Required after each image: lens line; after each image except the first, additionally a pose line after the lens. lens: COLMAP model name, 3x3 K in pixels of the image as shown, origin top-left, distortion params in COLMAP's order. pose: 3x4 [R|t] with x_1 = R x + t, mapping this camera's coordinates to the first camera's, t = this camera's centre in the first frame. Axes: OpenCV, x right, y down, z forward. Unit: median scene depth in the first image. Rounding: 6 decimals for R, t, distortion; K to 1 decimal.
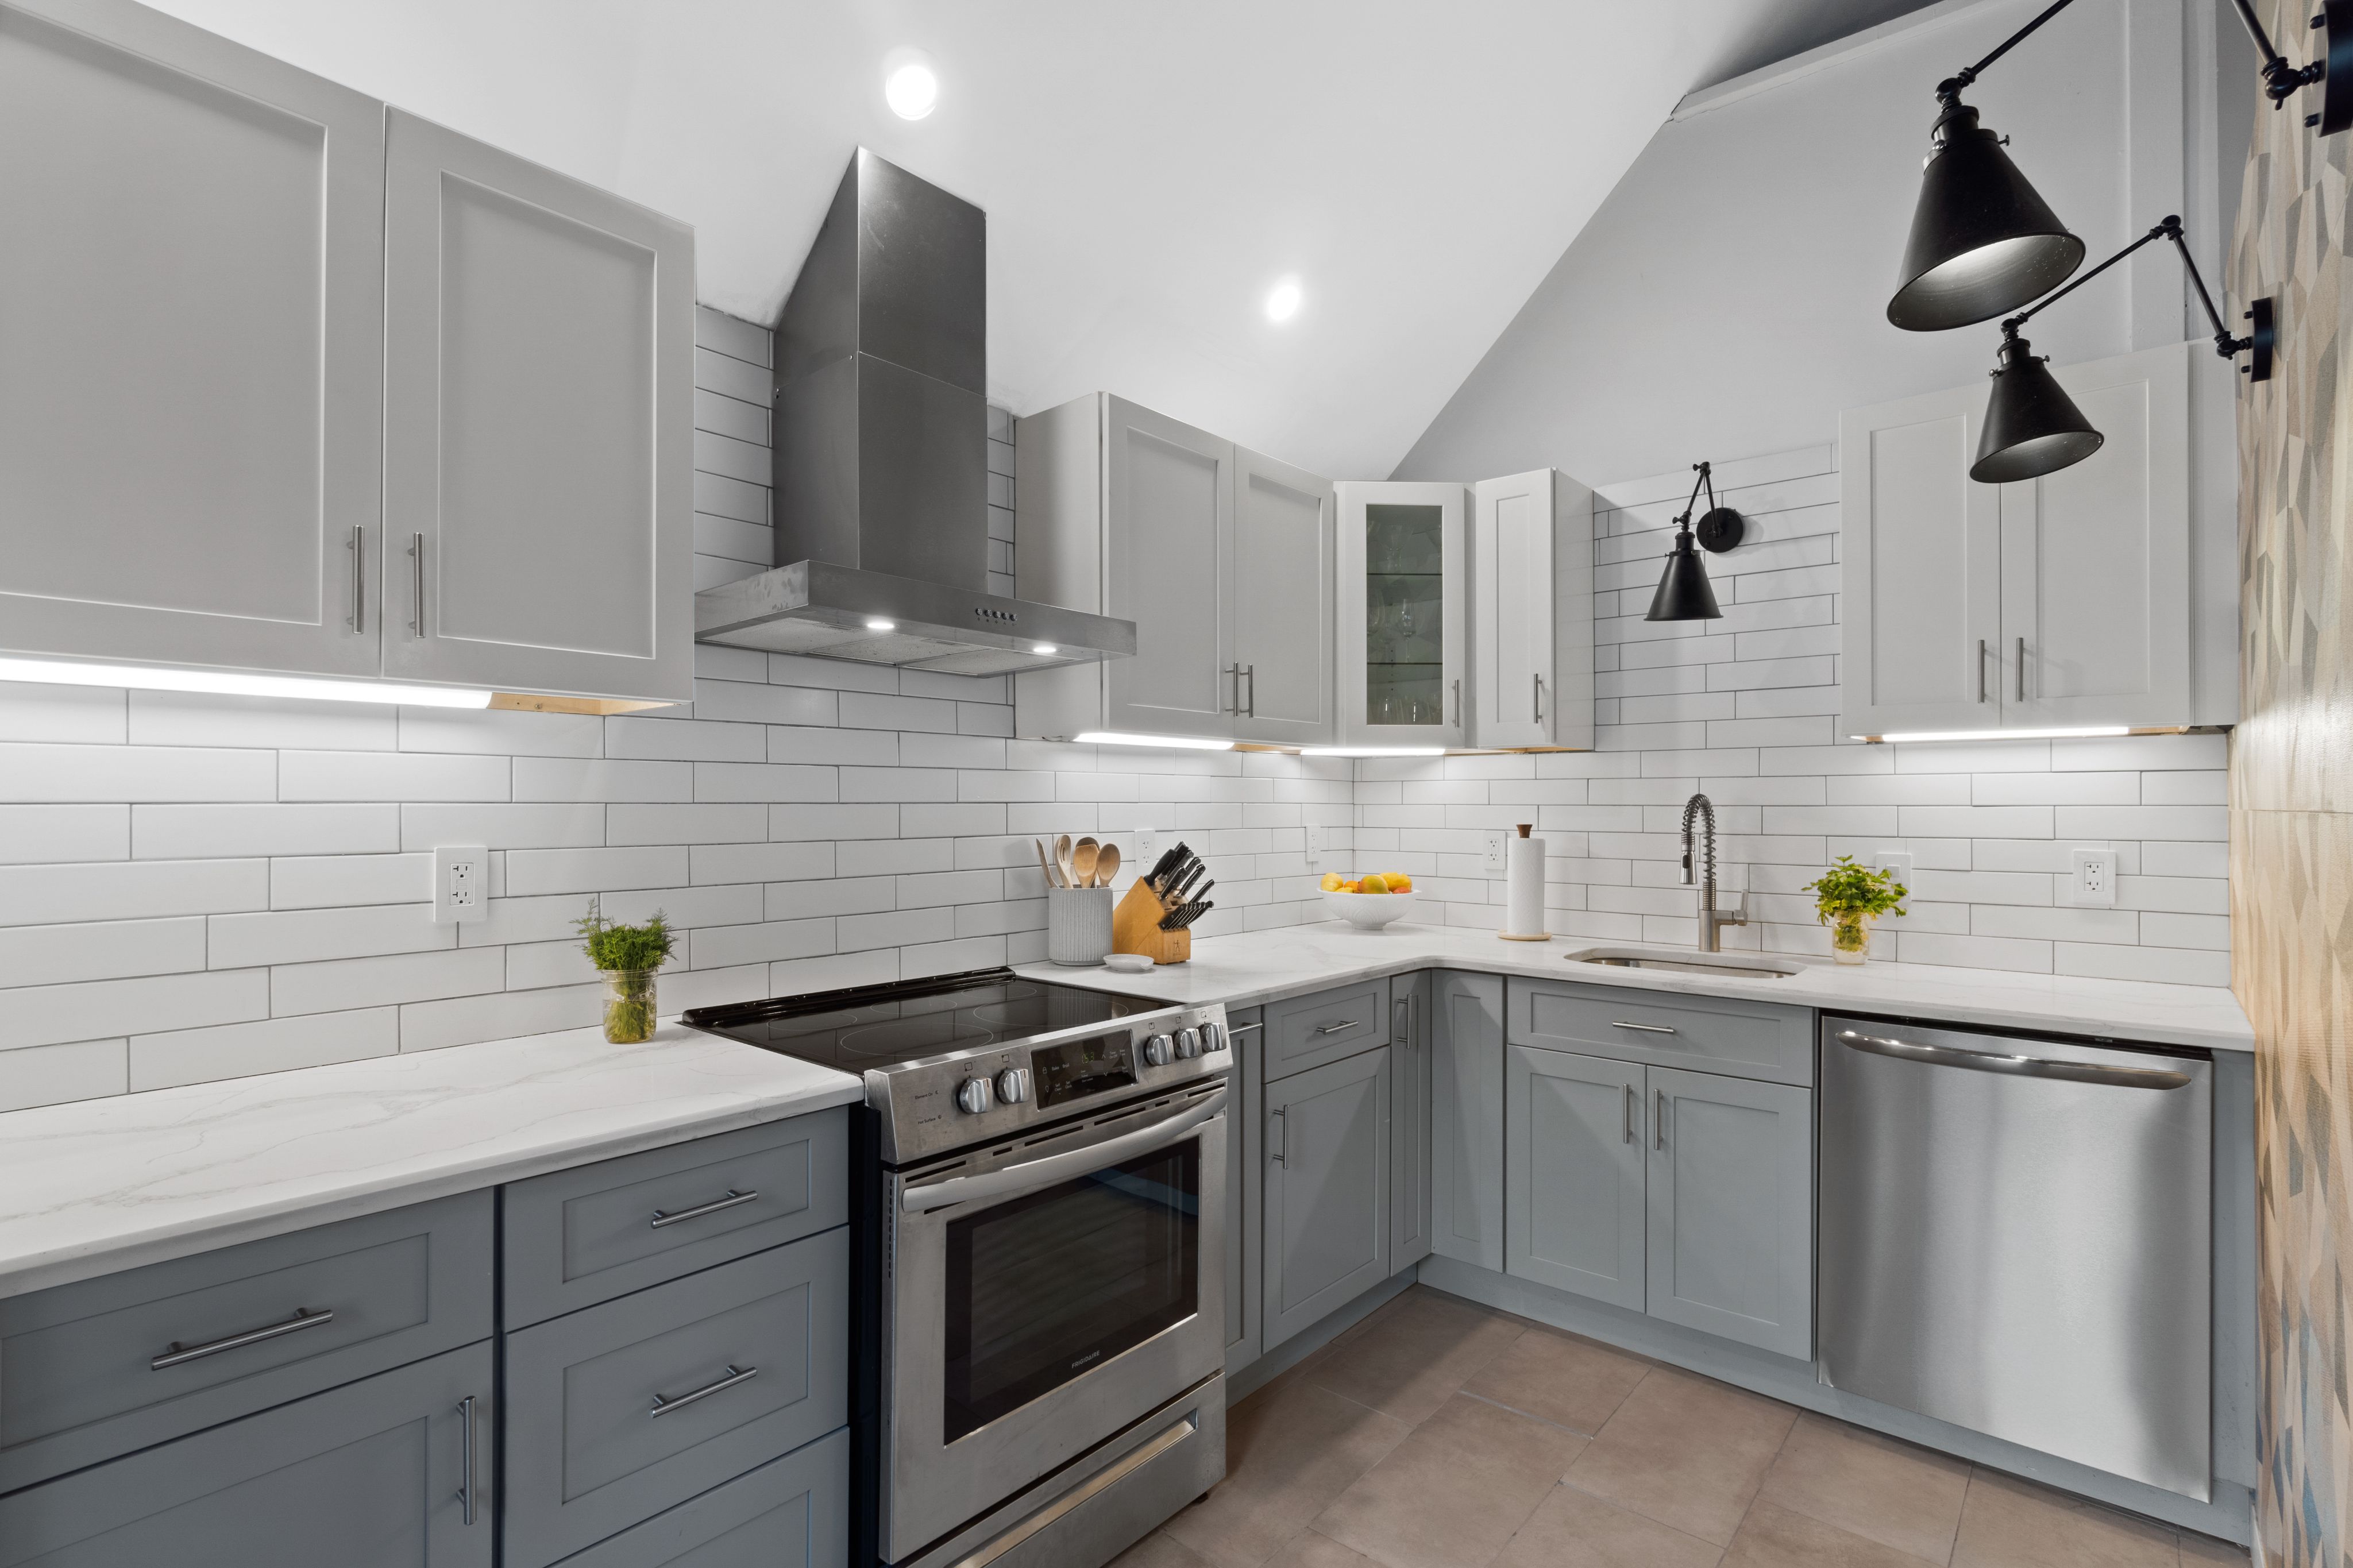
lens RADIAL K [[1166.3, 0, 1180.8], [0, 1166.3, 797.1], [0, 0, 1]] dist [-0.000466, -0.000196]
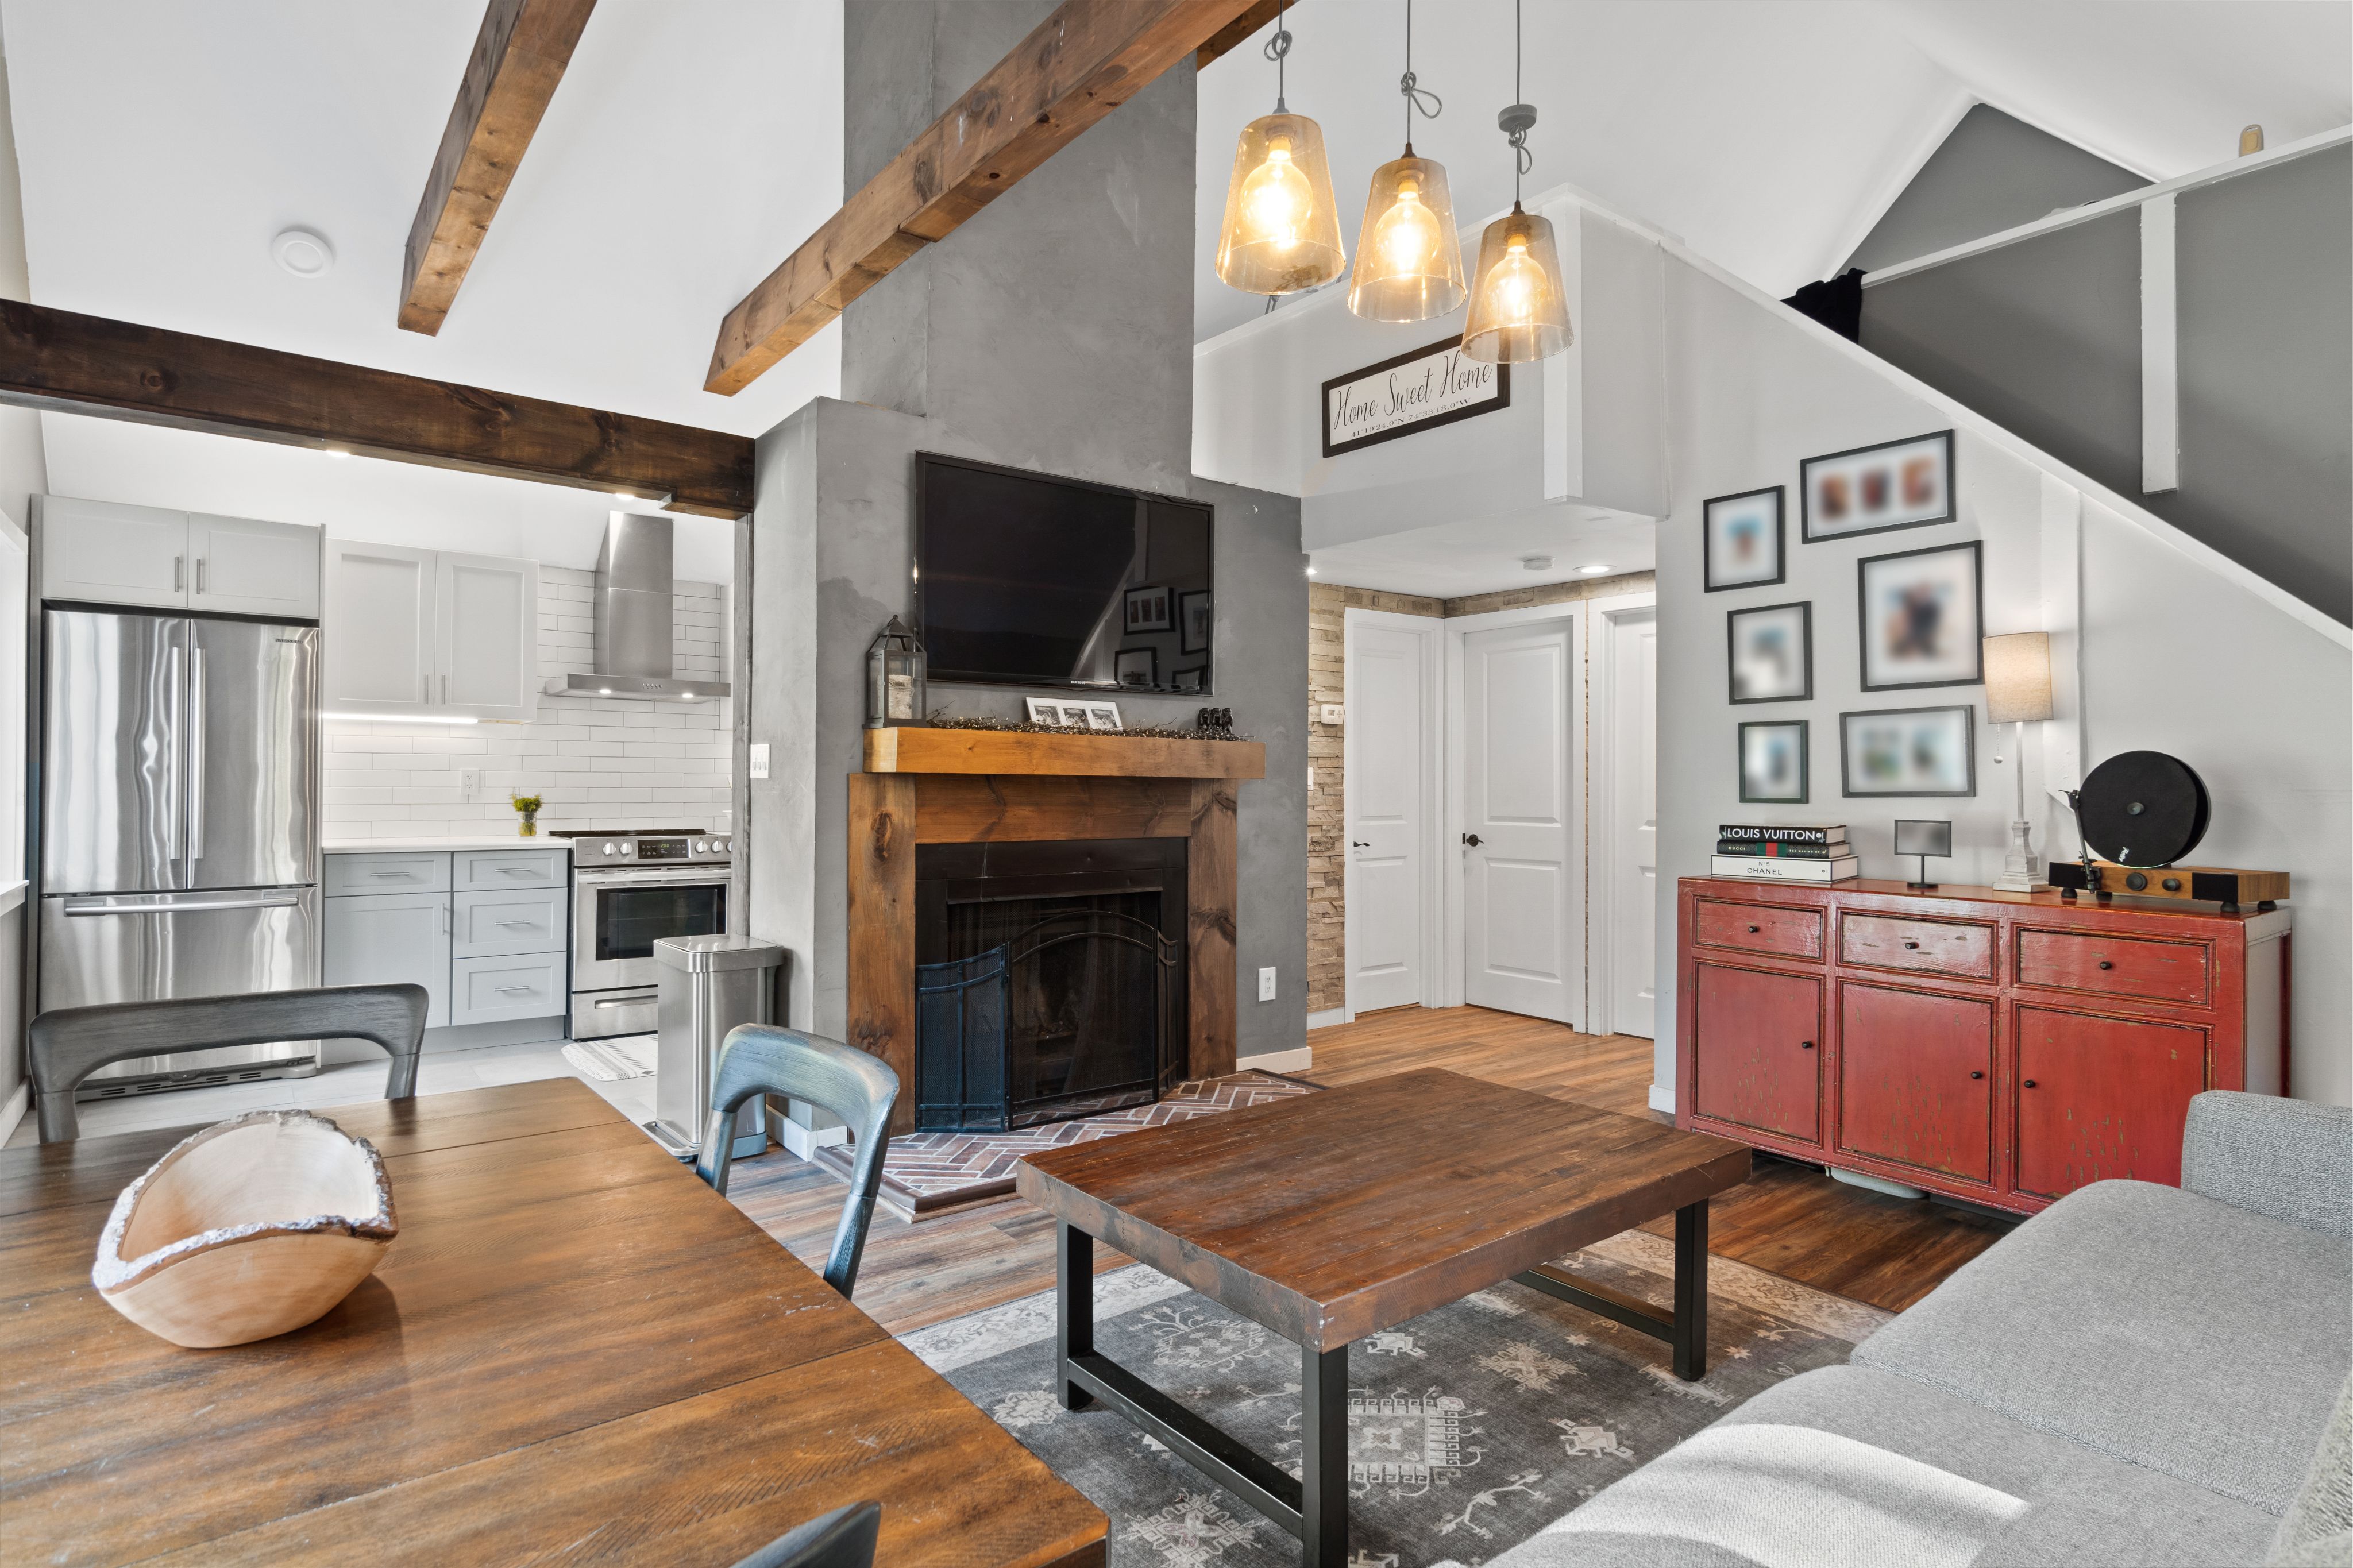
lens RADIAL K [[1166.3, 0, 1169.6], [0, 1166.3, 773.5], [0, 0, 1]] dist [-0.000466, -0.000196]
pose [[0.979752, 0.005597, -0.200138, 1.779595], [-0.005048, 0.999982, 0.003252, 0.034422], [0.200153, -0.002176, 0.979762, -1.613222]]
